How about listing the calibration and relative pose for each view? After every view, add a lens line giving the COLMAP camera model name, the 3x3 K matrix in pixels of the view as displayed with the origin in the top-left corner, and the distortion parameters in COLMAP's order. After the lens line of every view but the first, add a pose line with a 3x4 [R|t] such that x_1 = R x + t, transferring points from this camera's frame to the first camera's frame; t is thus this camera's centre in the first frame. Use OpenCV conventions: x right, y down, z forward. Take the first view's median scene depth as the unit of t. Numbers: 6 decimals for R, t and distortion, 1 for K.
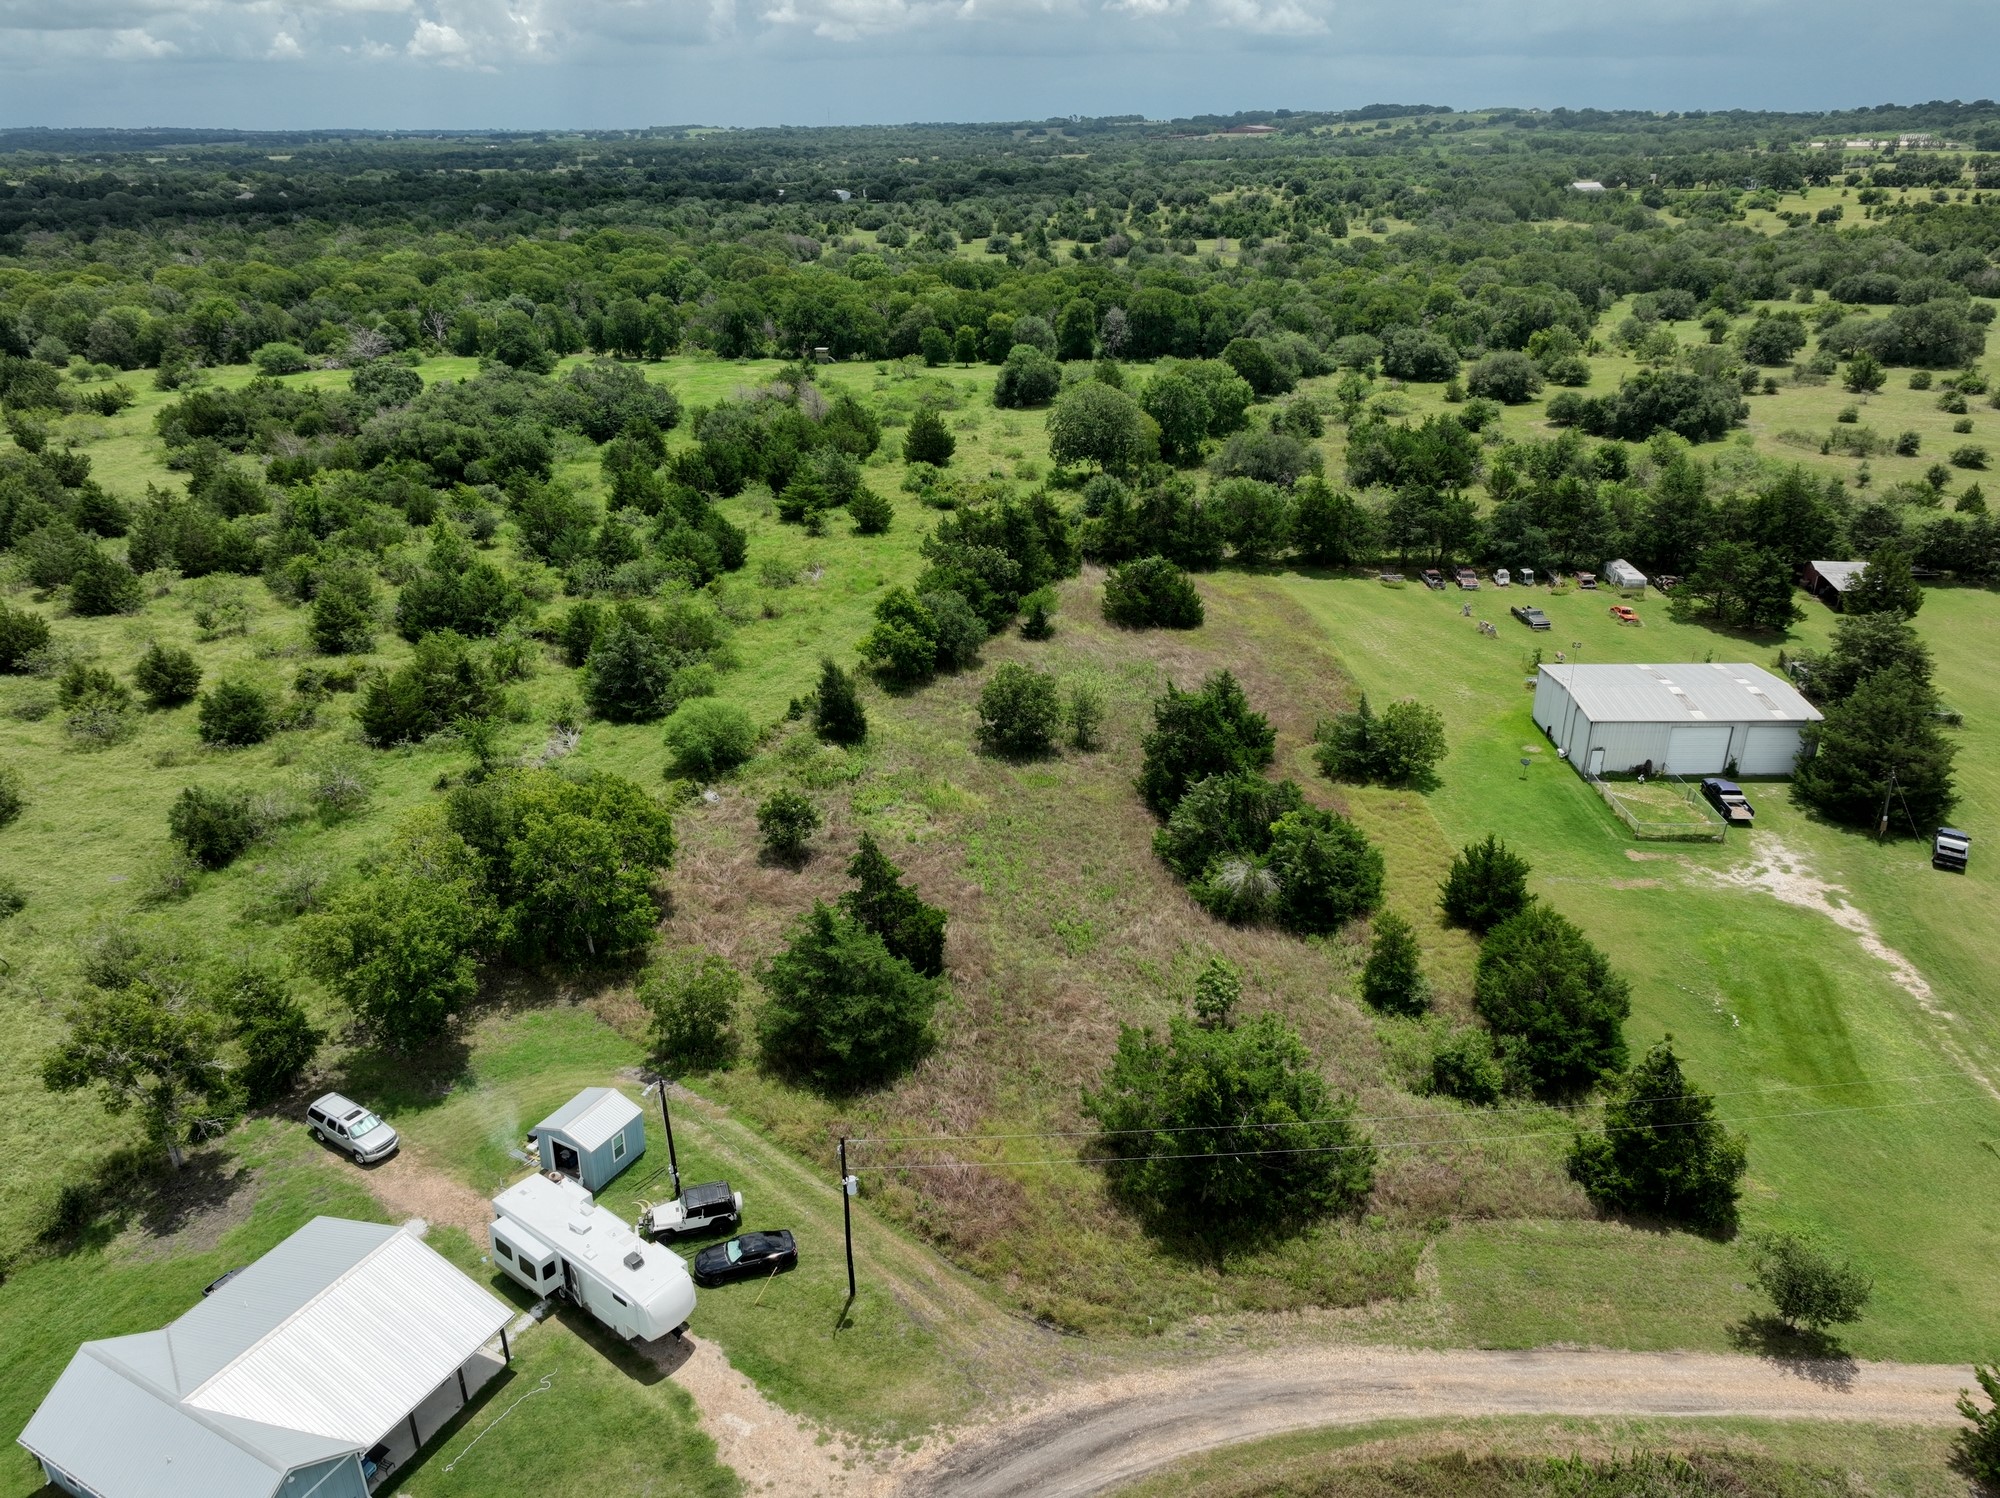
lens RADIAL K [[1410.2, 0, 1000.0], [0, 1410.2, 749.0], [0, 0, 1]] dist [-0.009448, 0.034394]
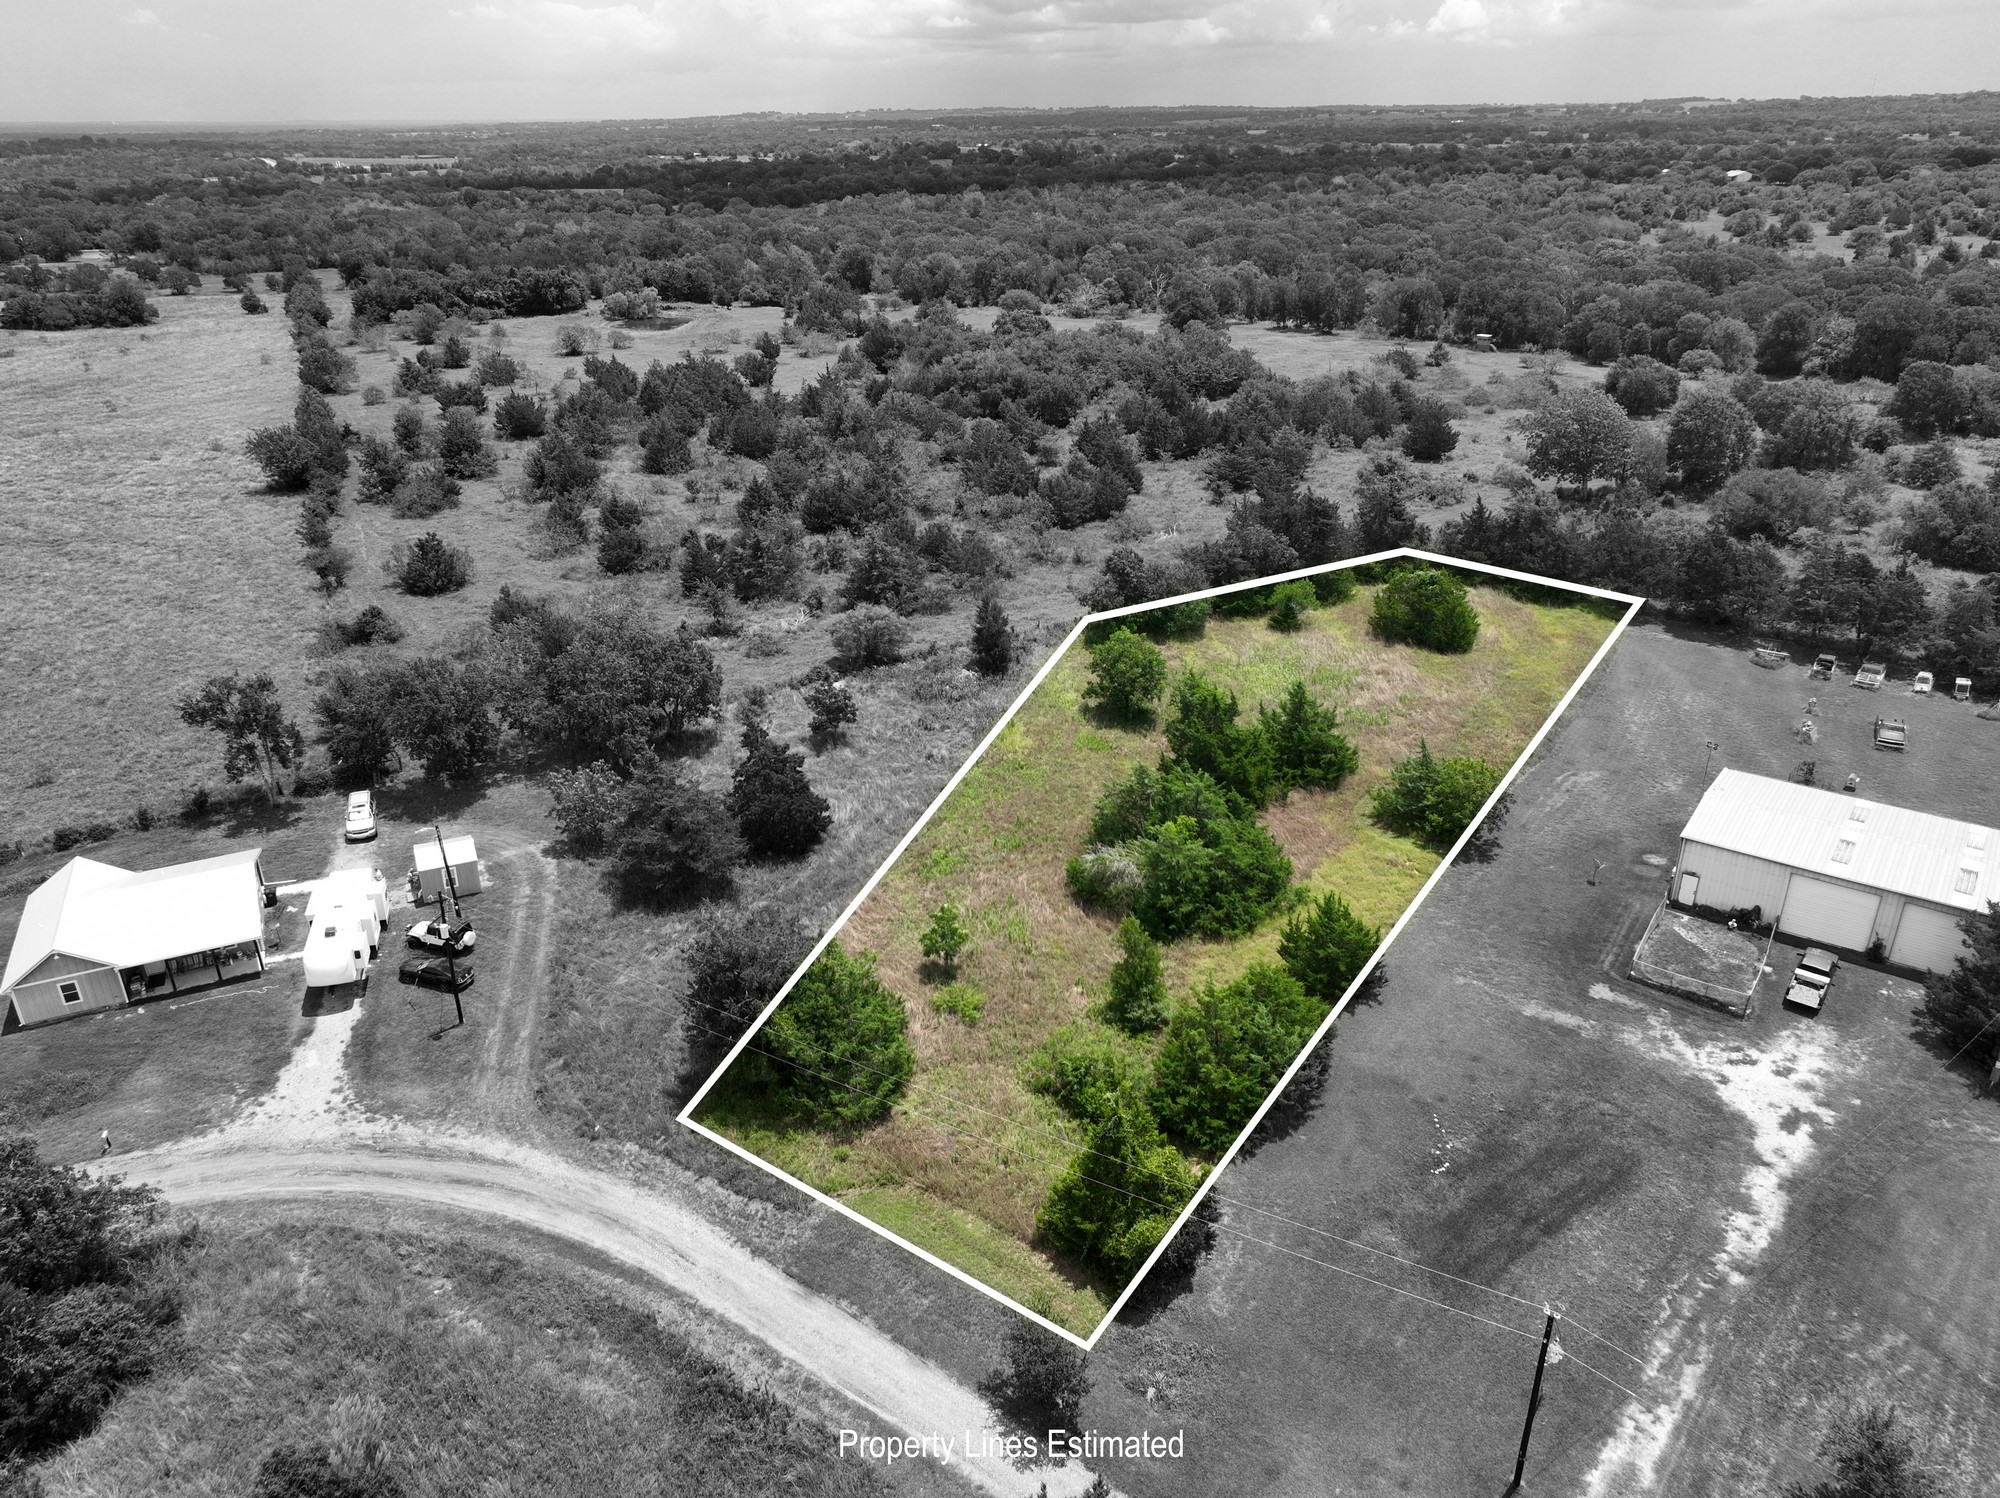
lens RADIAL K [[1406.3, 0, 1000.0], [0, 1406.3, 749.0], [0, 0, 1]] dist [-0.005442, 0.029407]
pose [[0.808653, 0.245571, -0.534580, 0.567865], [-0.237130, 0.967680, 0.085821, -0.049134], [0.538377, 0.057366, 0.840749, 0.109137]]
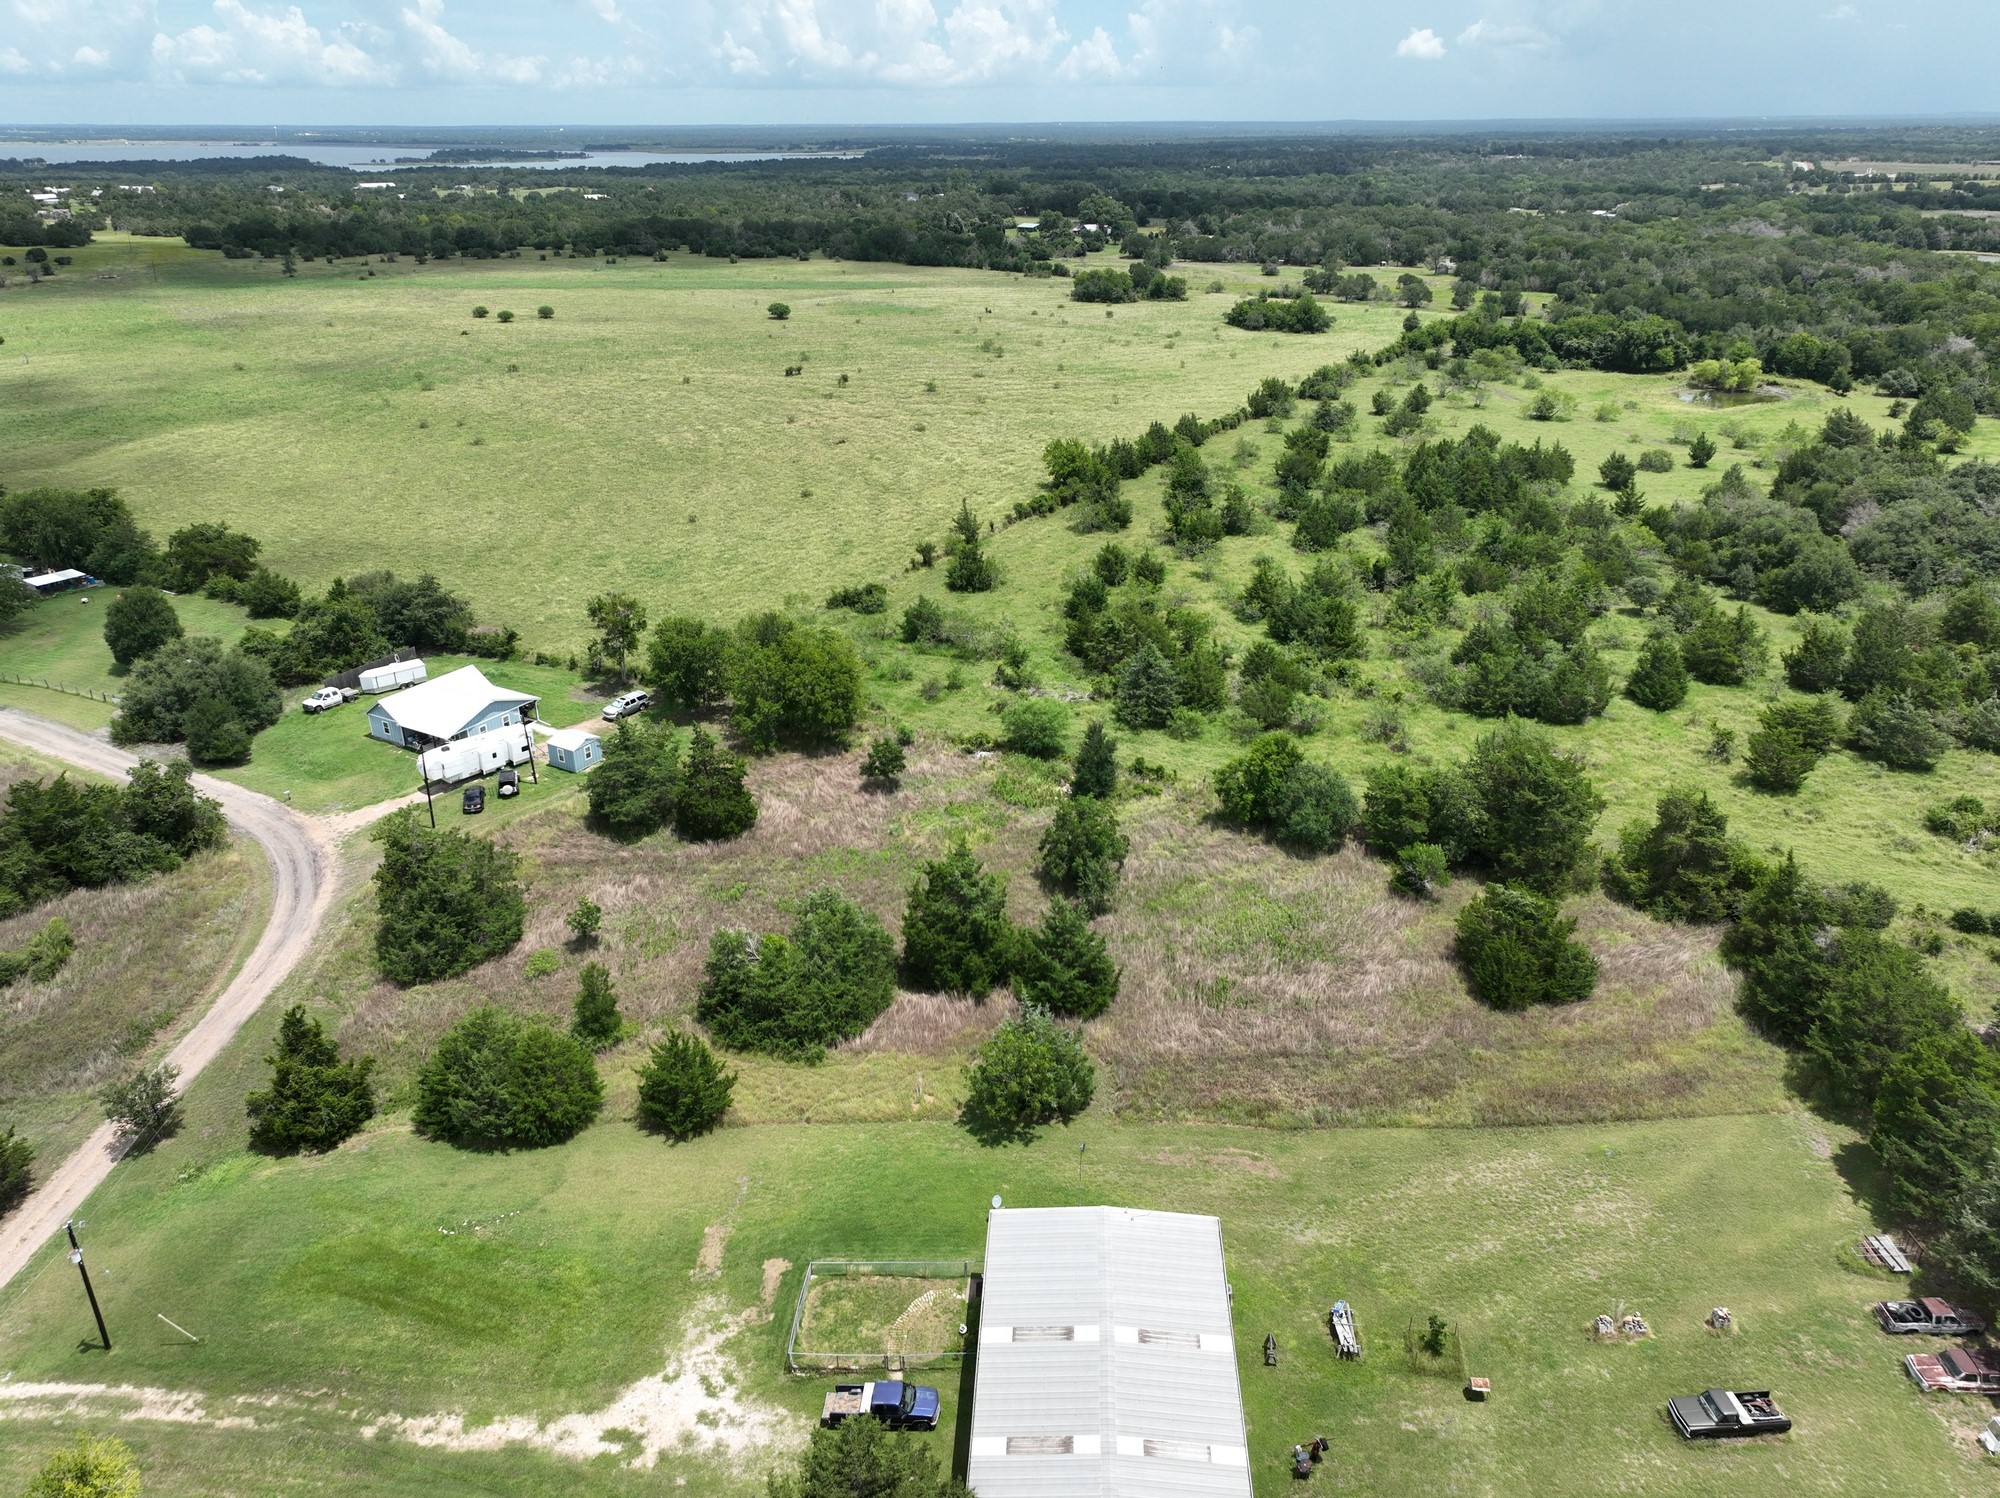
lens RADIAL K [[1410.2, 0, 1000.0], [0, 1410.2, 749.0], [0, 0, 1]] dist [-0.009448, 0.034394]
pose [[-0.042889, 0.419538, -0.906724, 1.037143], [-0.400686, 0.824150, 0.400284, -0.531628], [0.915211, 0.380480, 0.132756, 0.893854]]
